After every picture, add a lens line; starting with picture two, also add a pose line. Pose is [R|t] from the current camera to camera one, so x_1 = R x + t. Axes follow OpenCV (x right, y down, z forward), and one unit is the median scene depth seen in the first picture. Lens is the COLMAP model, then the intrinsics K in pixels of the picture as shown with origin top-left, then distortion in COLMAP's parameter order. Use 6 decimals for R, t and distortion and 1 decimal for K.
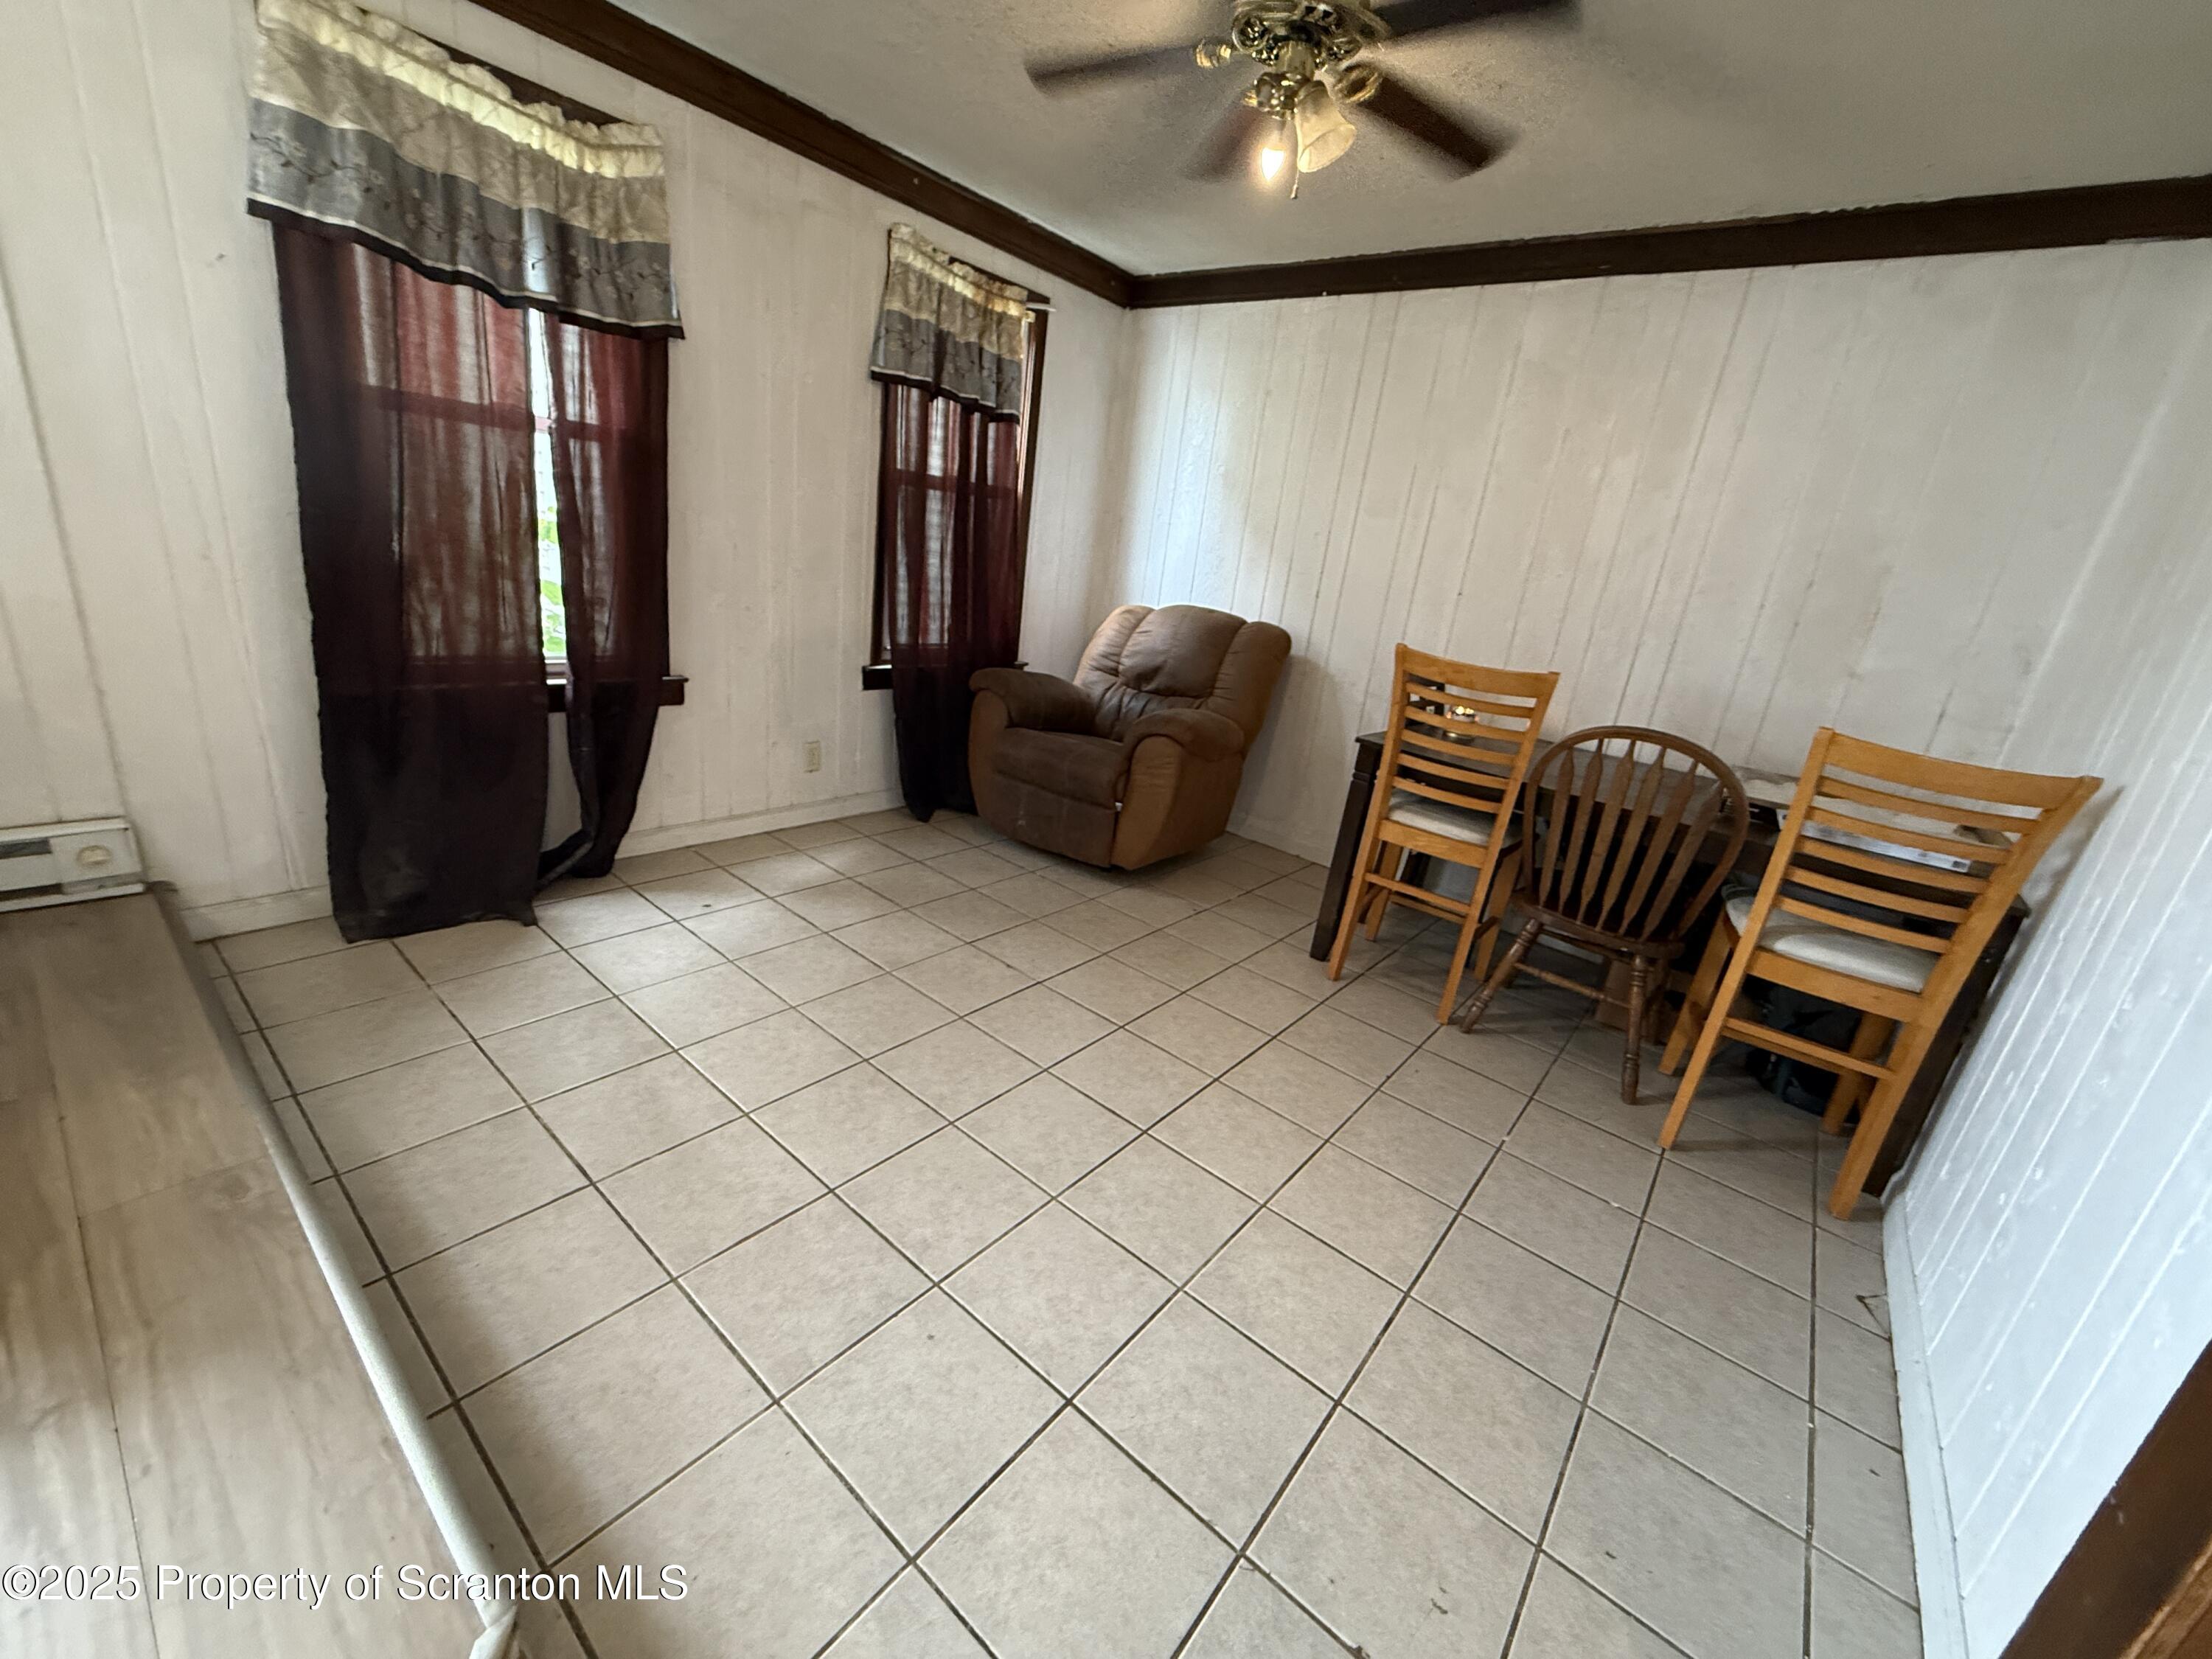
lens RADIAL K [[886.4, 0, 1097.8], [0, 886.4, 825.6], [0, 0, 1]] dist [-0.001798, 0.000394]
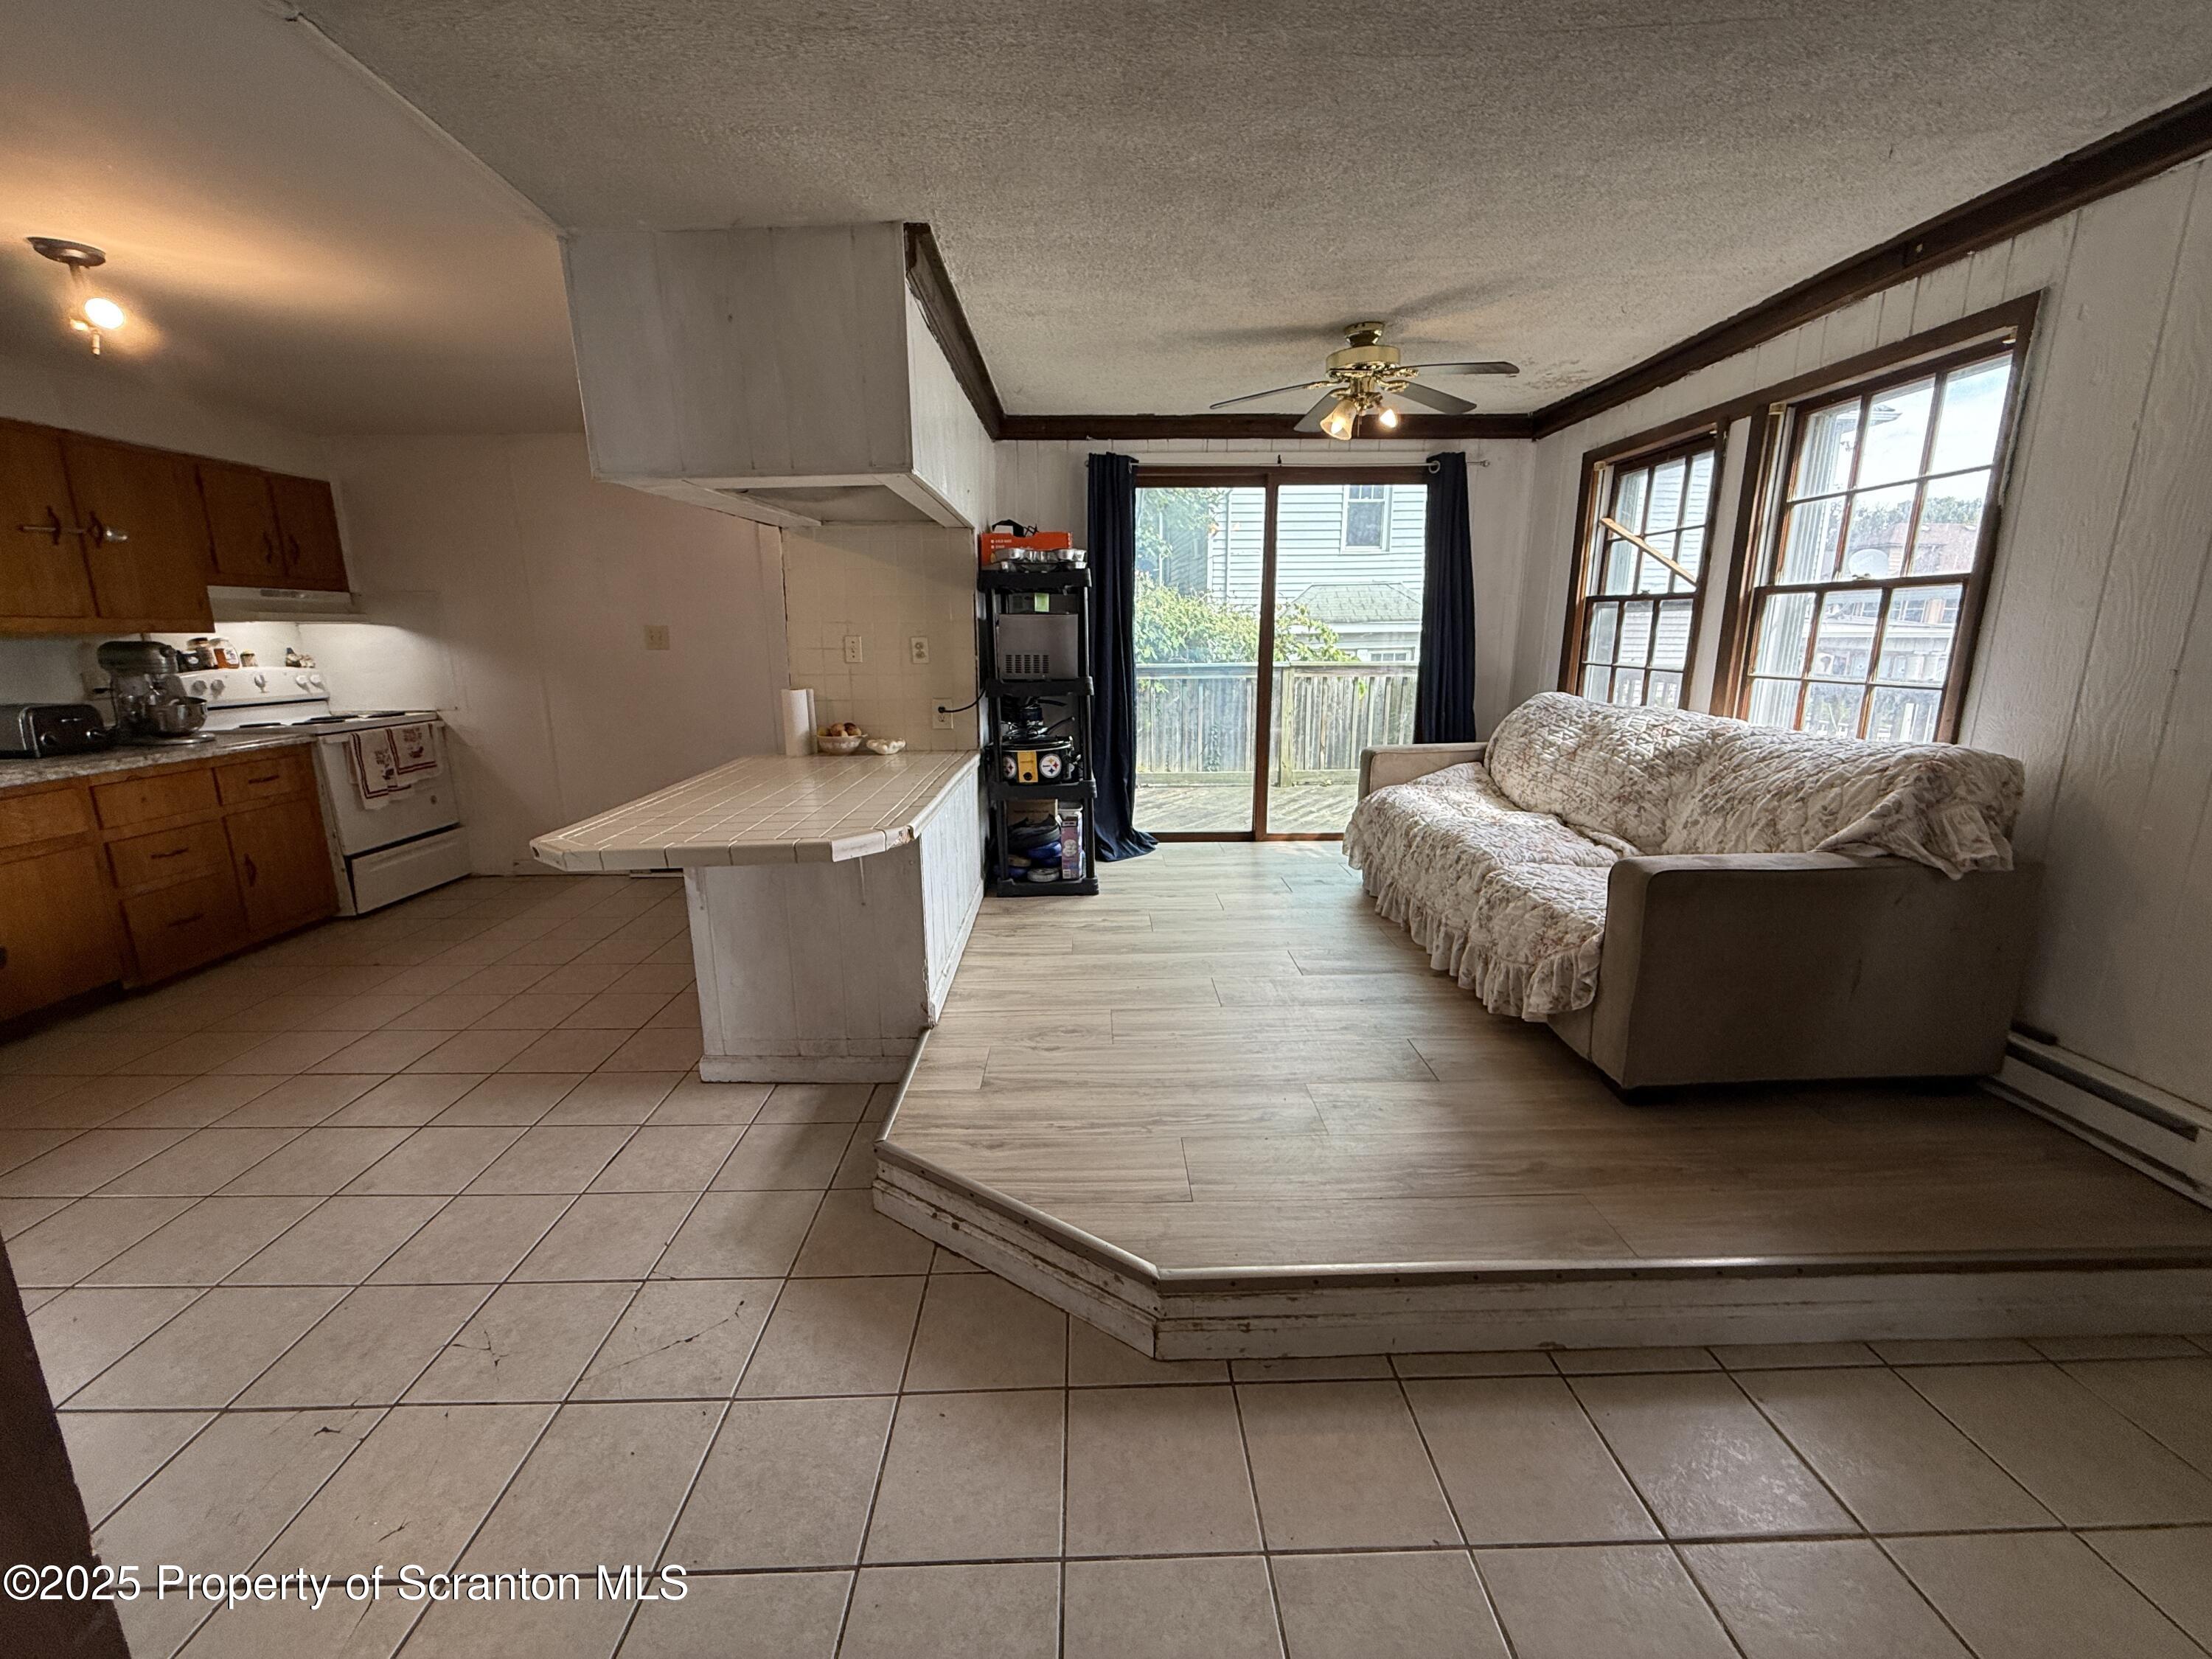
lens RADIAL K [[886.4, 0, 1094.3], [0, 886.4, 826.3], [0, 0, 1]] dist [-0.001798, 0.000394]
pose [[-0.764843, 0.019964, -0.643907, 0.207526], [-0.279198, 0.890500, 0.359245, -0.198489], [0.580571, 0.454544, -0.675519, 0.579097]]
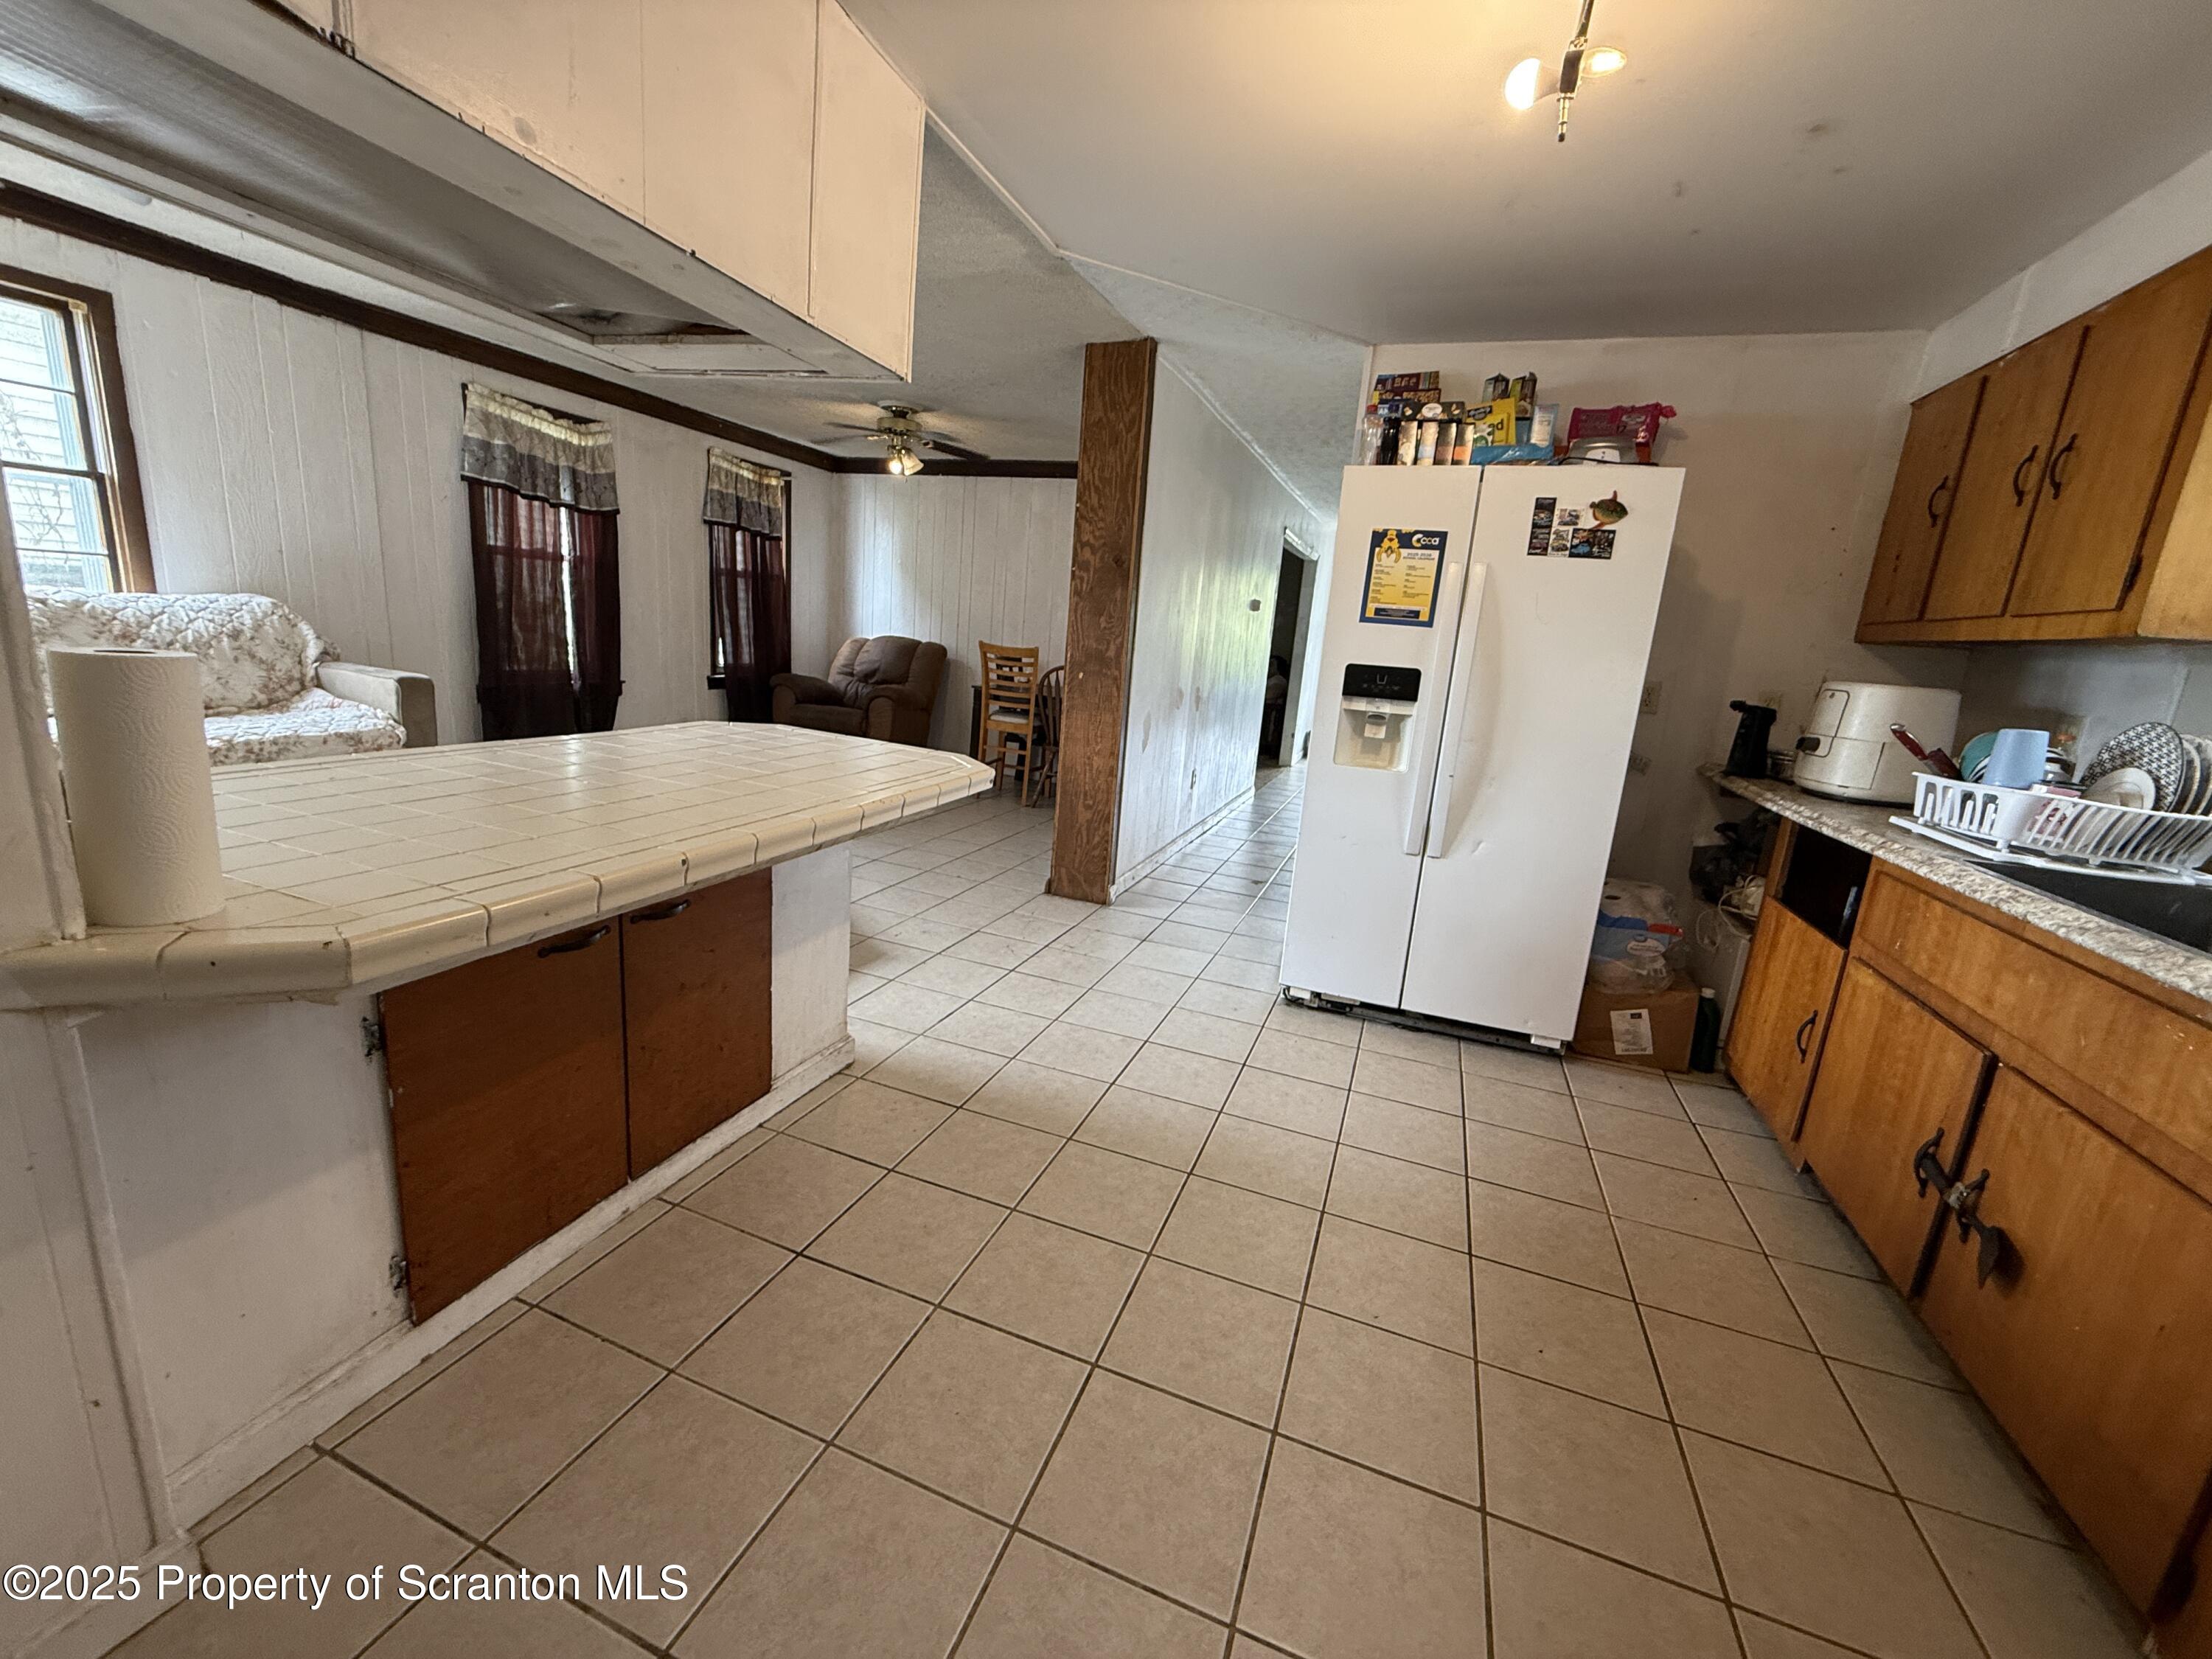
lens RADIAL K [[886.4, 0, 1094.9], [0, 886.4, 824.2], [0, 0, 1]] dist [-0.001798, 0.000394]
pose [[0.949983, -0.110653, 0.292041, -0.101326], [0.127841, 0.990972, -0.040383, 0.378357], [-0.284936, 0.075698, 0.955553, -1.191494]]
